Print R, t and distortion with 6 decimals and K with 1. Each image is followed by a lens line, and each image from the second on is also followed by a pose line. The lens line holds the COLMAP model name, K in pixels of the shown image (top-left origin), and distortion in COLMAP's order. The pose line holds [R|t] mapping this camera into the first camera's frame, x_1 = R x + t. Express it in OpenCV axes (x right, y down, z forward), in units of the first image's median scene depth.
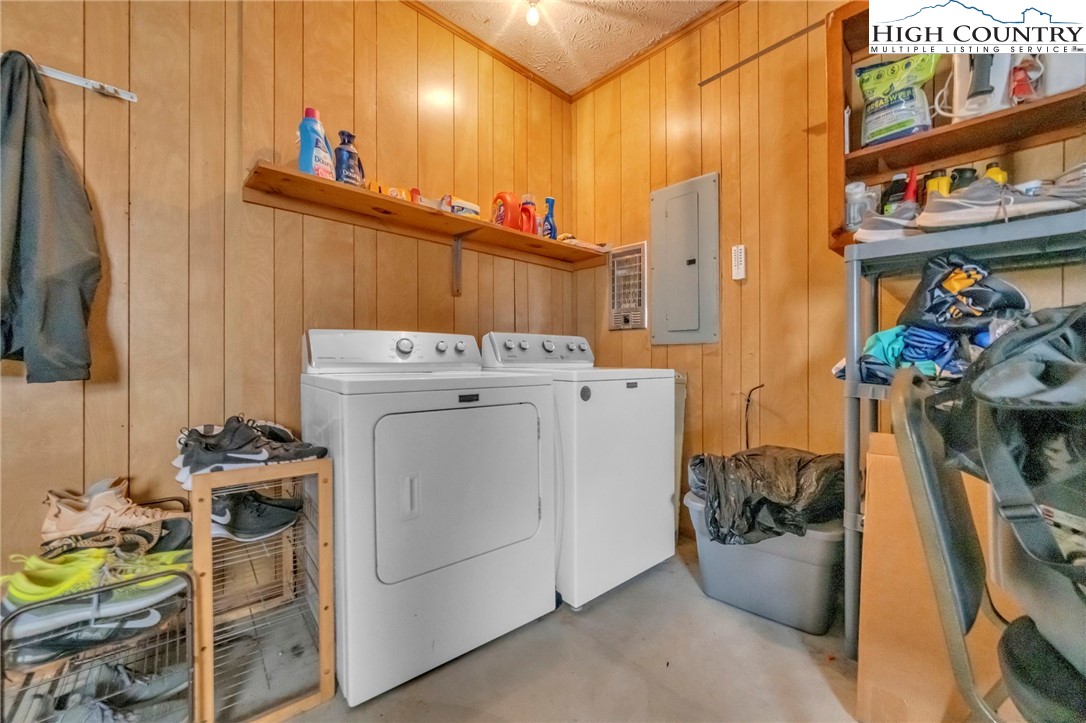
lens RADIAL K [[427.0, 0, 543.9], [0, 427.0, 363.2], [0, 0, 1]] dist [-0.003145, -0.000292]
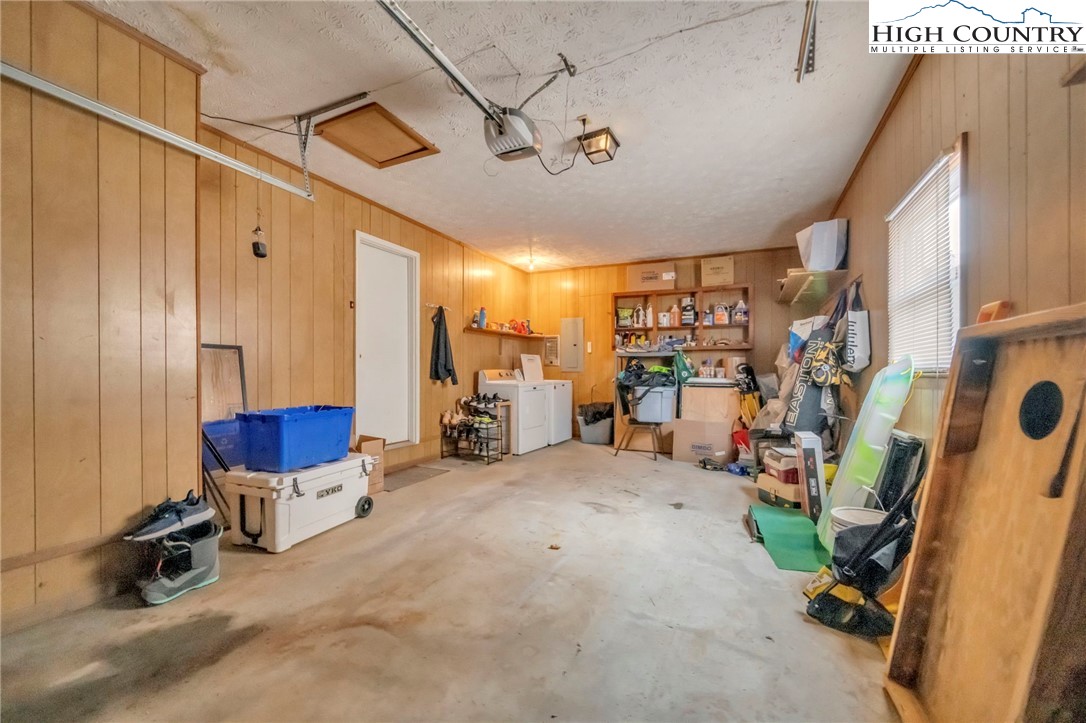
lens RADIAL K [[427.0, 0, 540.1], [0, 427.0, 368.1], [0, 0, 1]] dist [-0.003145, -0.000292]
pose [[0.934470, 0.003912, 0.356019, -1.390034], [-0.000204, 0.999945, -0.010453, -0.060335], [-0.356041, 0.009695, 0.934420, -2.512673]]
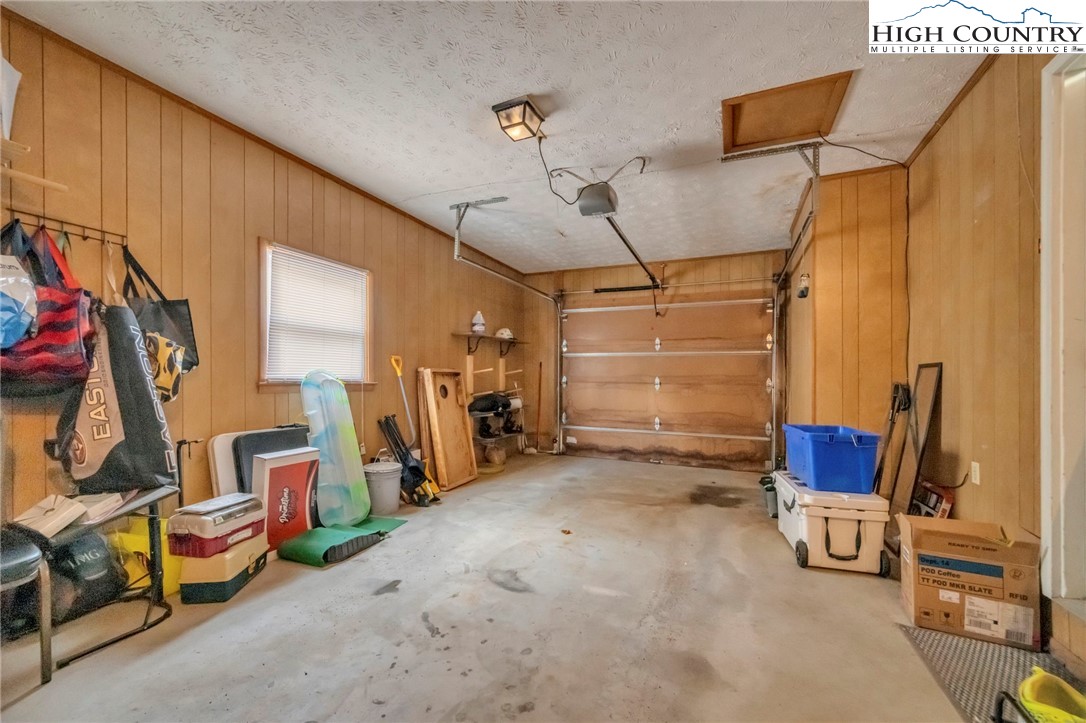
lens RADIAL K [[427.0, 0, 547.6], [0, 427.0, 381.3], [0, 0, 1]] dist [-0.003145, -0.000292]
pose [[-0.917479, -0.012398, -0.397590, 1.120948], [-0.014933, 0.999883, 0.003279, -0.107062], [0.397503, 0.008945, -0.917557, 2.952446]]
